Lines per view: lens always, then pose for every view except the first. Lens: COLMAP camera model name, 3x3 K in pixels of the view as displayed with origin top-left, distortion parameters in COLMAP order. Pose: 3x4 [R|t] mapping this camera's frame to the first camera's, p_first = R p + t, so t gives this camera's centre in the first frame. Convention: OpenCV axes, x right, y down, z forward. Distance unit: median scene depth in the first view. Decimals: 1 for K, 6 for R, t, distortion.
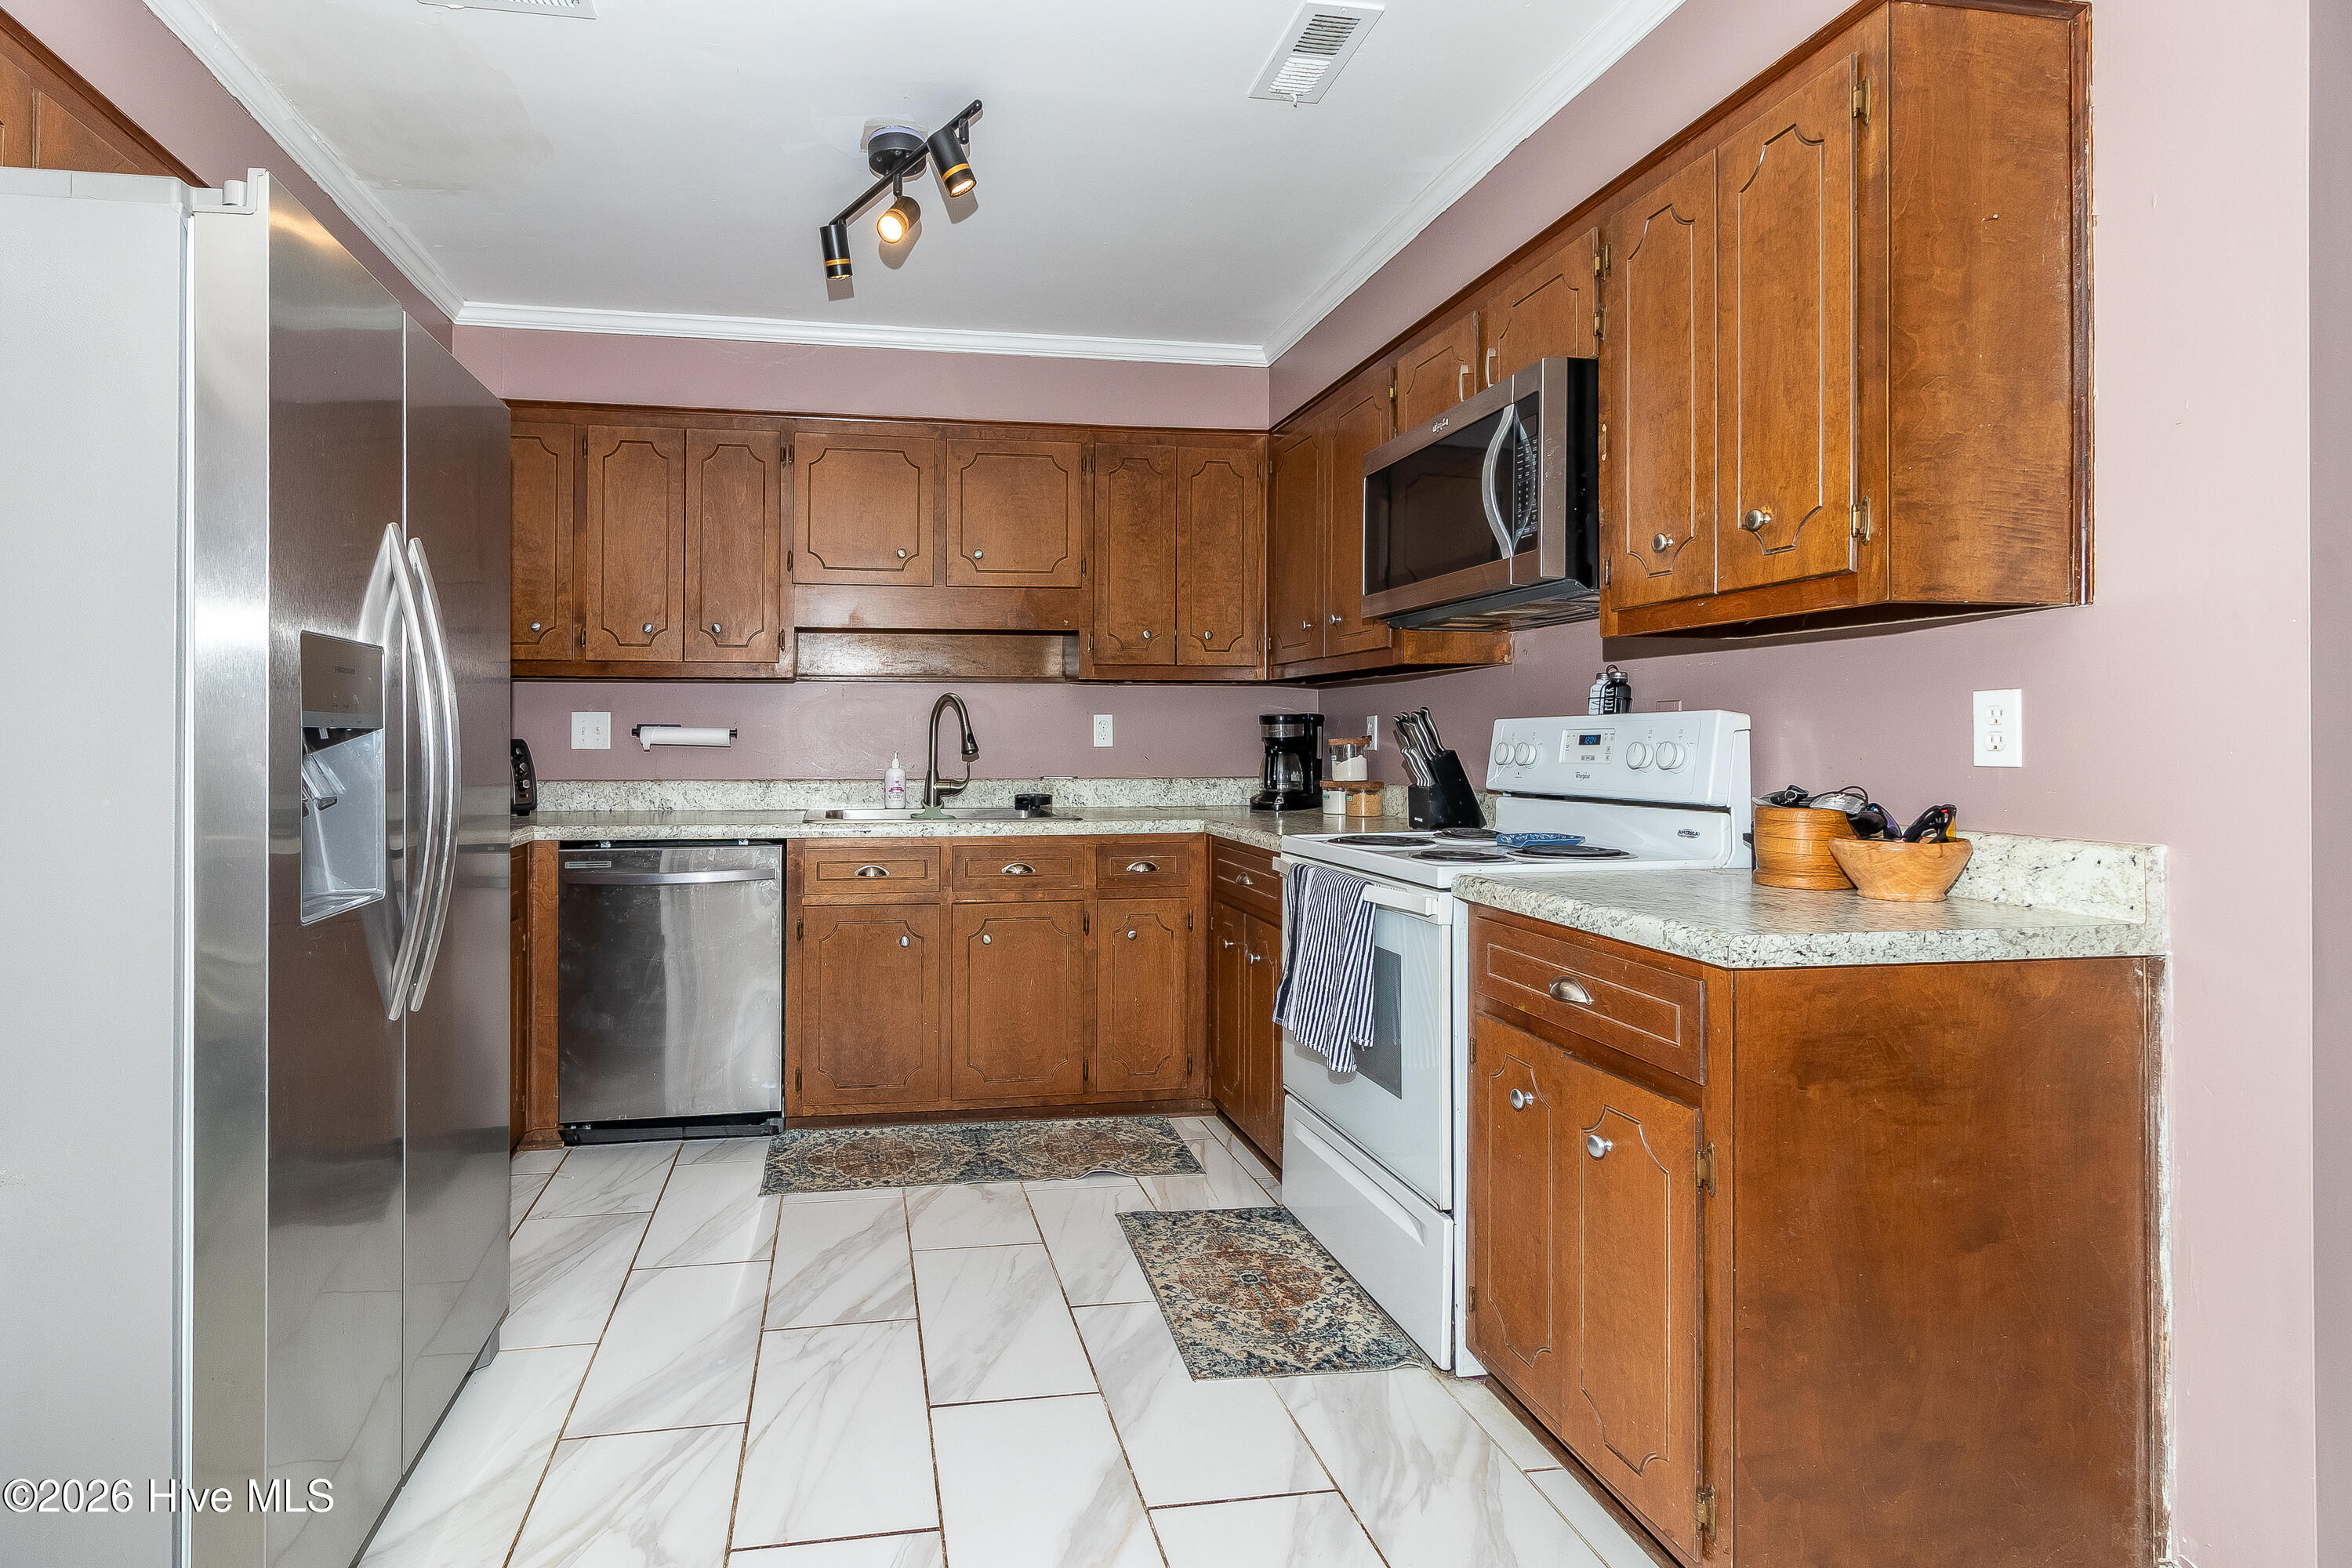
lens RADIAL K [[1145.1, 0, 1016.6], [0, 1145.1, 729.8], [0, 0, 1]] dist [-0.001219, 0.000147]
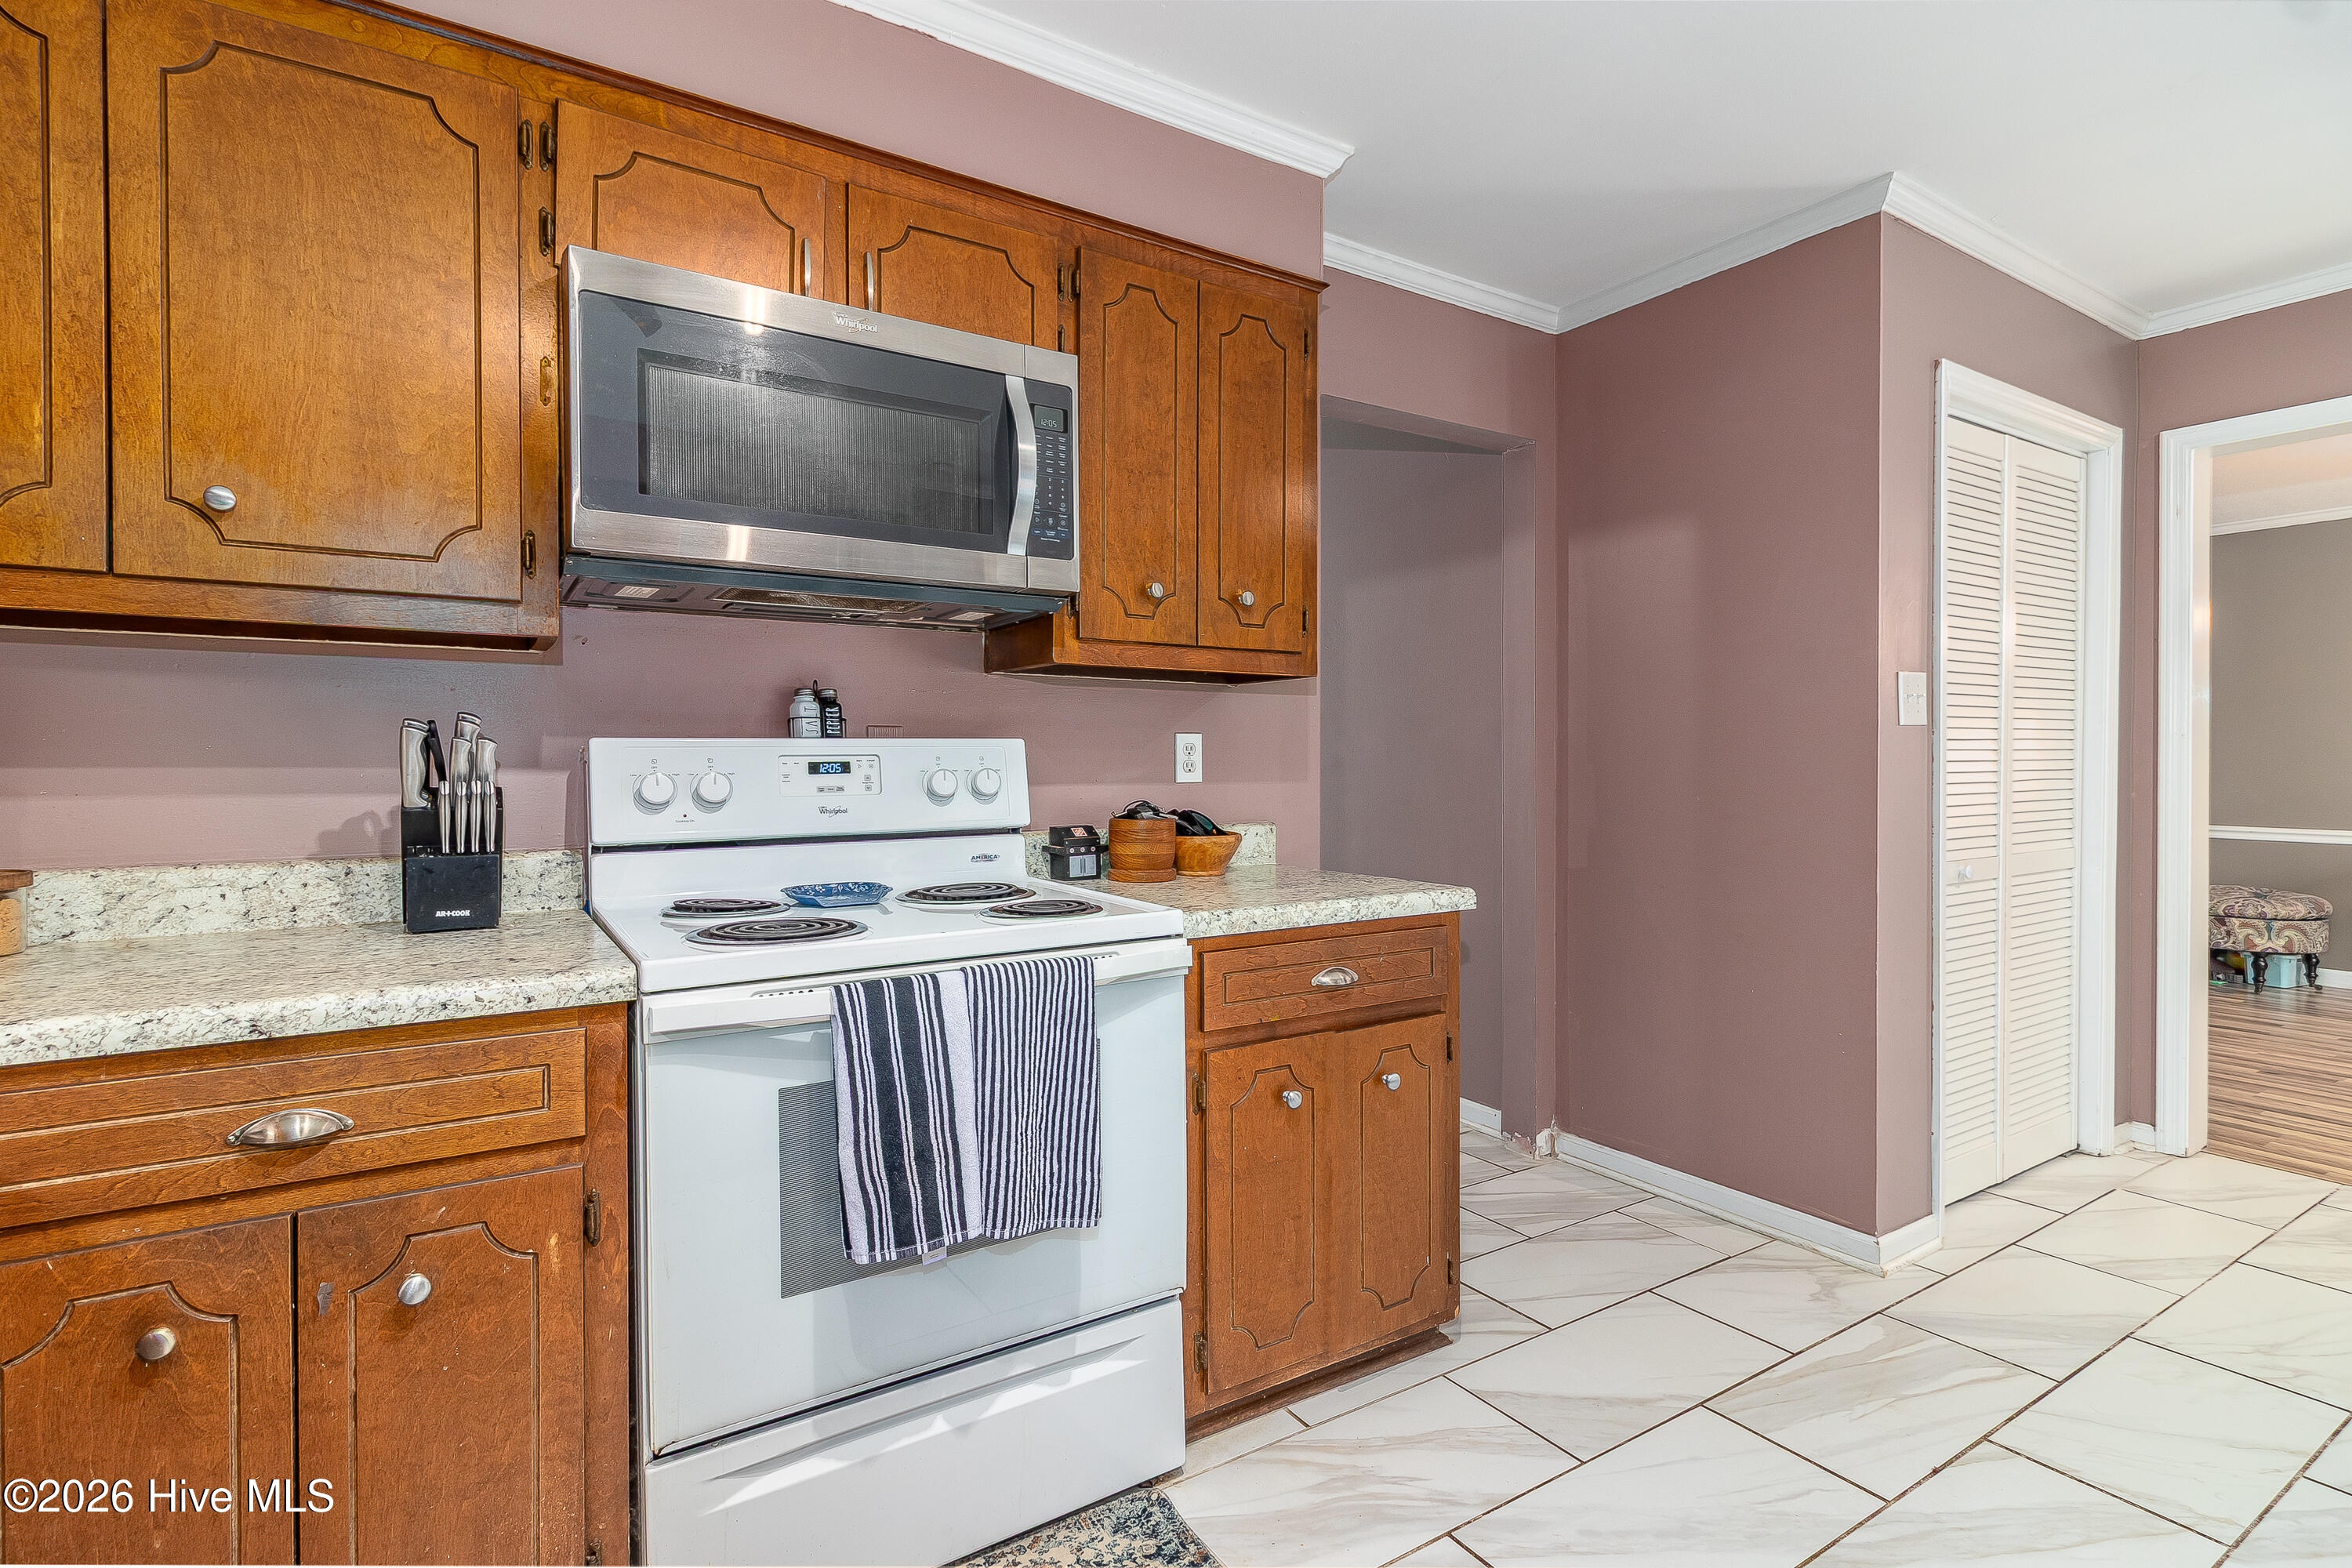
lens RADIAL K [[1085.2, 0, 1177.6], [0, 1085.2, 771.6], [0, 0, 1]] dist [0.001973, 0.000682]
pose [[-0.391130, -0.012640, 0.920249, -0.453629], [-0.006629, 0.999918, 0.010917, 0.001928], [-0.920312, -0.001831, -0.391182, 1.489882]]
